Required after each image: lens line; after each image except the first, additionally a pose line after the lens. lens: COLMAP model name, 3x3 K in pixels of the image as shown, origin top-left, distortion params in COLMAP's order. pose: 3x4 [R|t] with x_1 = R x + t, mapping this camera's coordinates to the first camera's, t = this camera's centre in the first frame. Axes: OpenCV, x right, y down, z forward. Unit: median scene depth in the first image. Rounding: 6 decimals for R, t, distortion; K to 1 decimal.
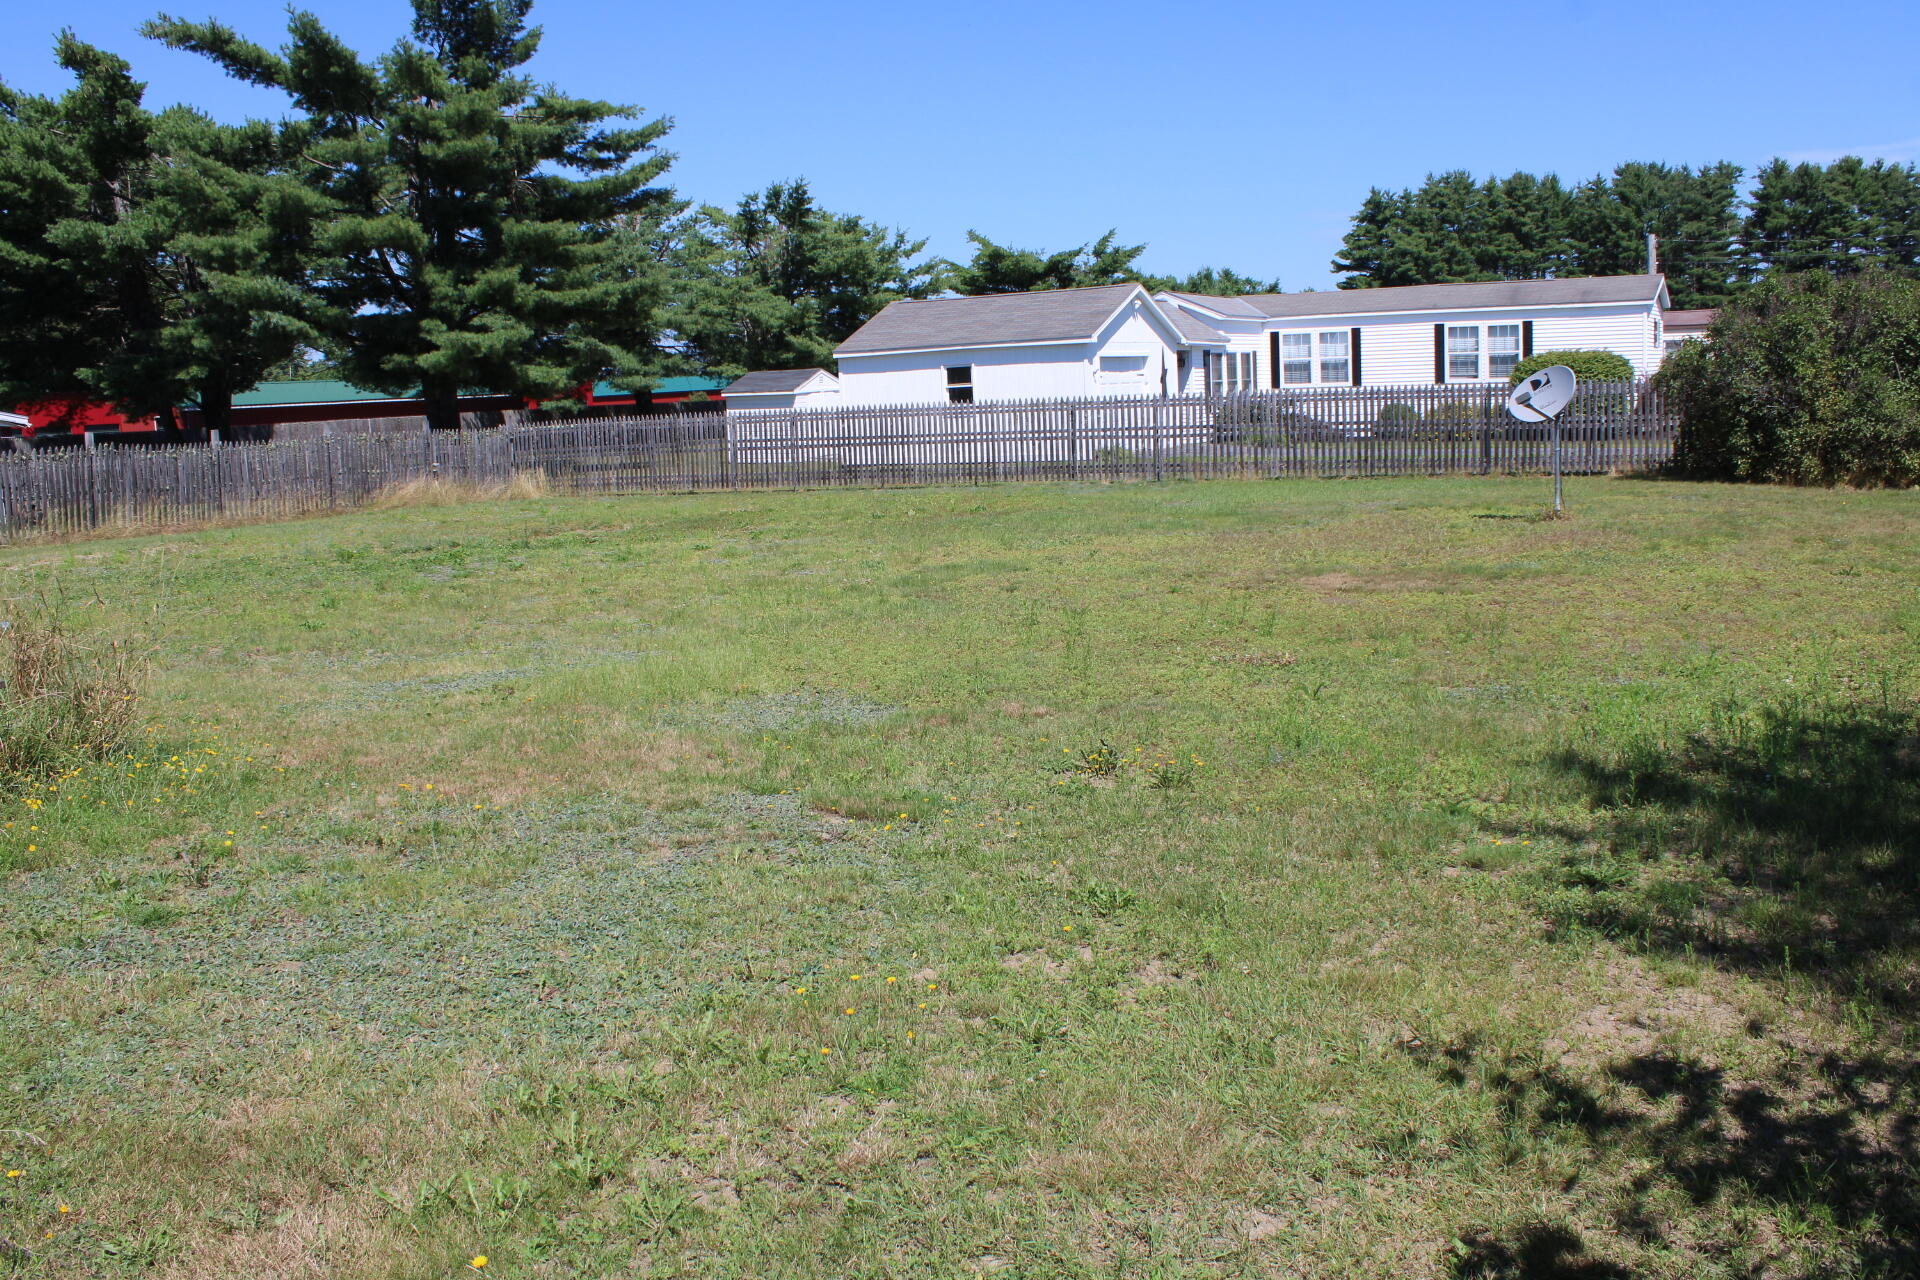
lens RADIAL K [[1595.4, 0, 960.0], [0, 1595.4, 640.0], [0, 0, 1]] dist [-0.170910, 0.155788]
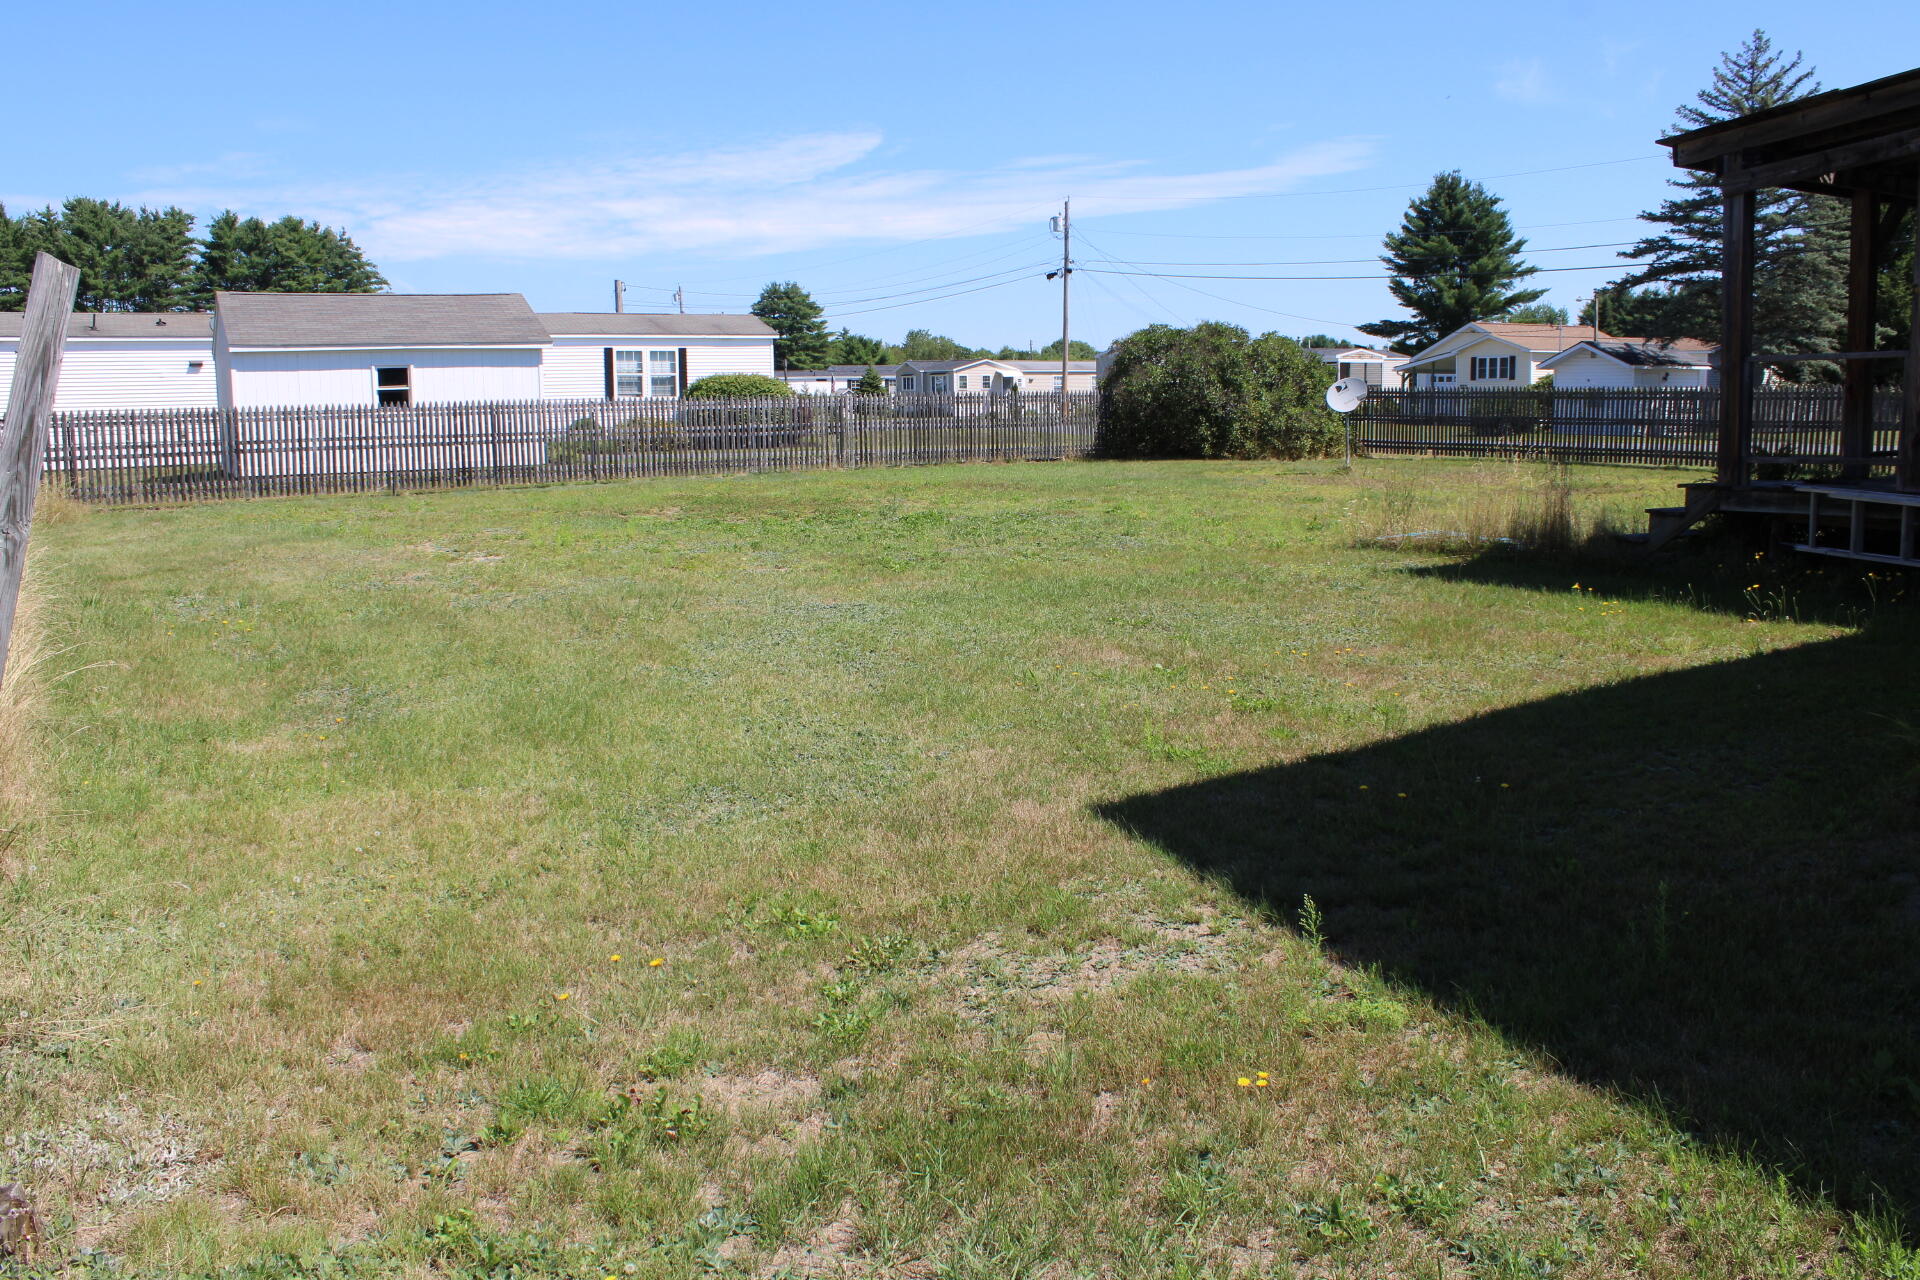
lens RADIAL K [[1595.4, 0, 960.0], [0, 1595.4, 640.0], [0, 0, 1]] dist [-0.170910, 0.155788]
pose [[0.524994, -0.091545, 0.846168, -0.485971], [0.118334, 0.992393, 0.033946, -0.003147], [-0.842840, 0.082309, 0.531833, 0.189406]]
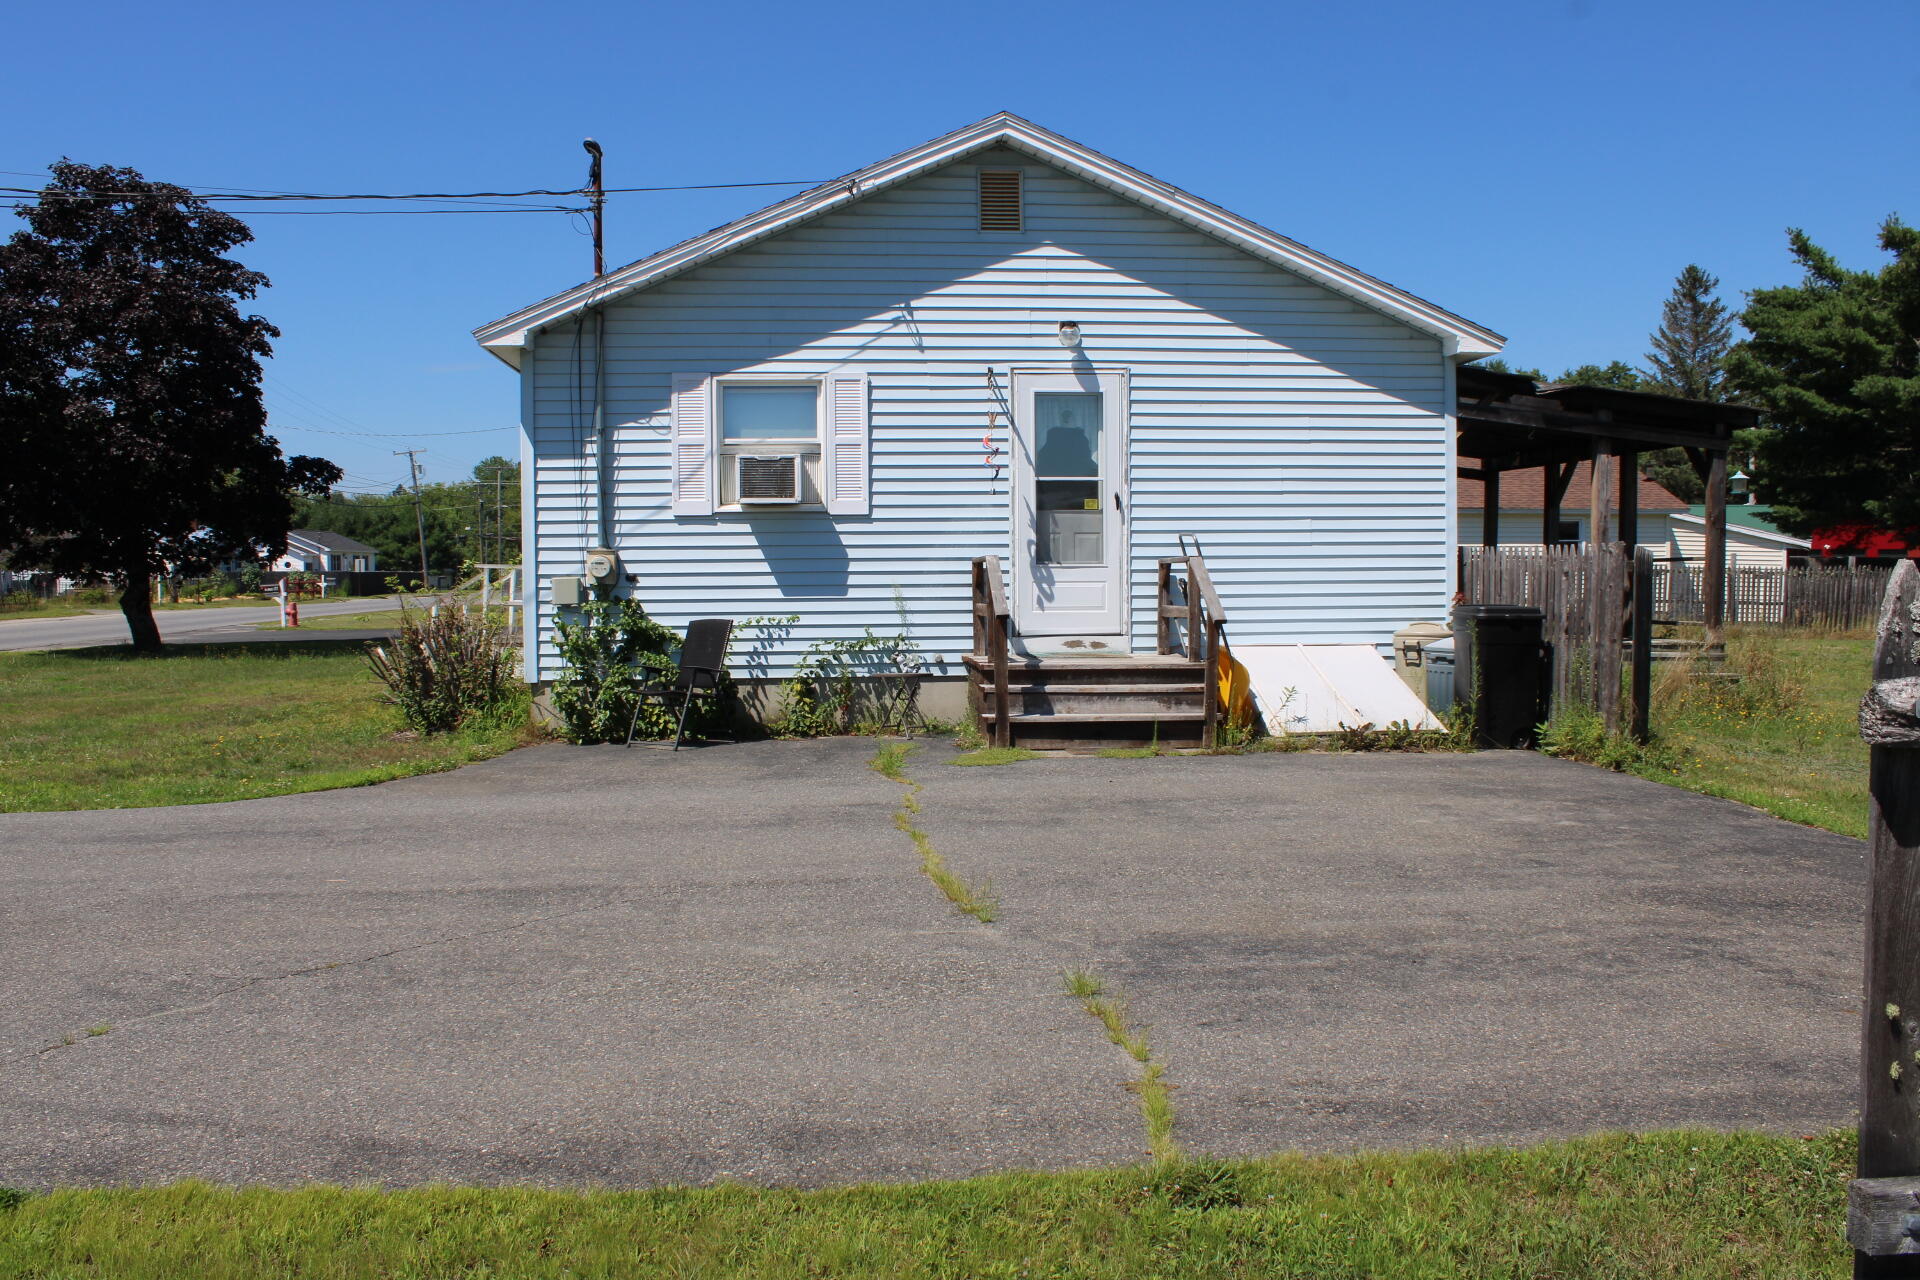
lens RADIAL K [[1595.4, 0, 960.0], [0, 1595.4, 640.0], [0, 0, 1]] dist [-0.170910, 0.155788]
pose [[0.488123, 0.079707, -0.869128, 0.105005], [-0.148320, 0.988912, 0.007392, 0.020033], [0.860080, 0.125301, 0.494533, -0.152946]]
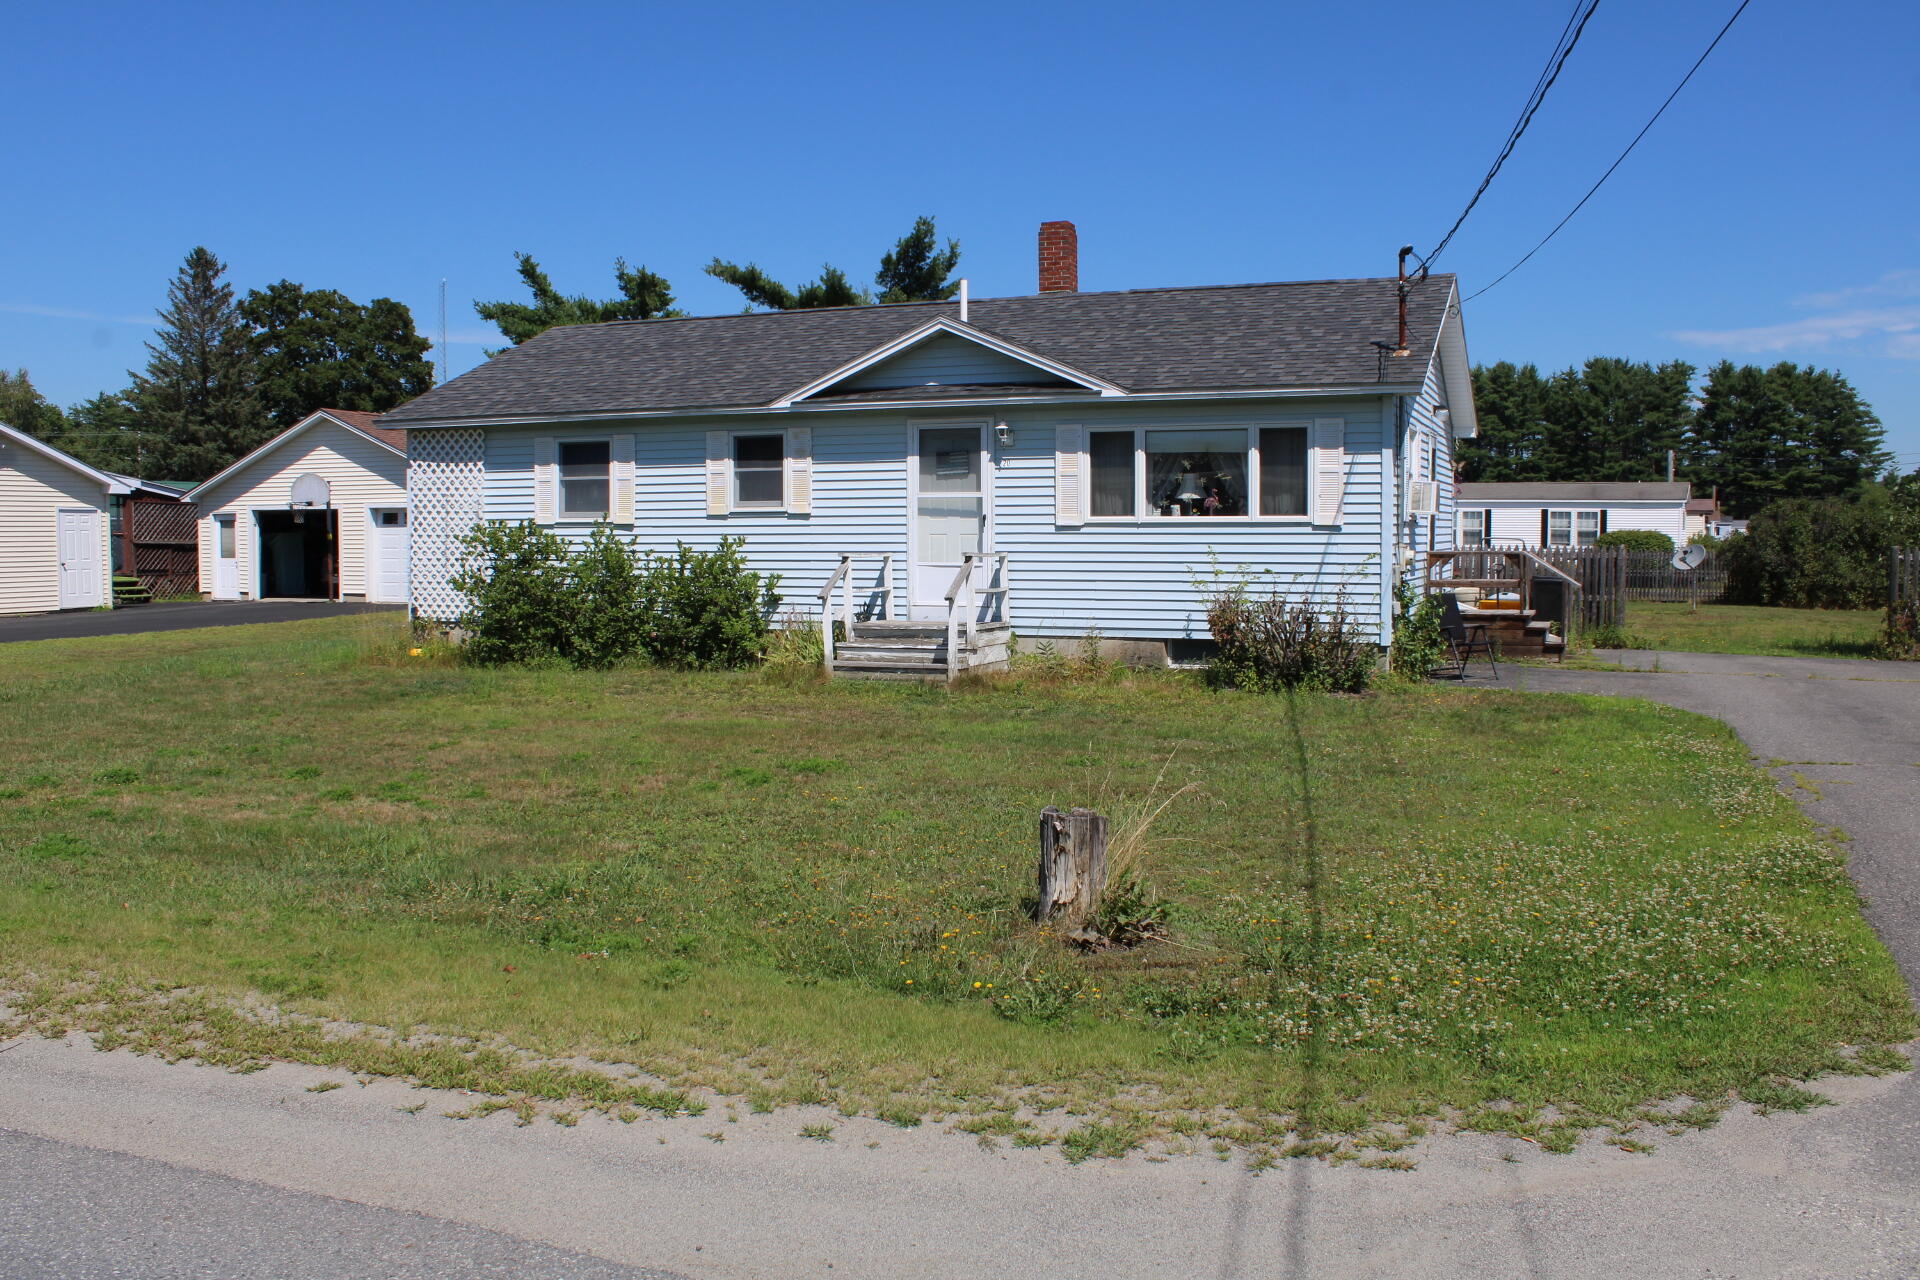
lens RADIAL K [[1595.4, 0, 960.0], [0, 1595.4, 640.0], [0, 0, 1]] dist [-0.170910, 0.155788]
pose [[0.998524, 0.041607, 0.034904, -0.284283], [-0.038332, 0.995226, -0.089755, 0.076141], [-0.038472, 0.088285, 0.995352, -0.440946]]
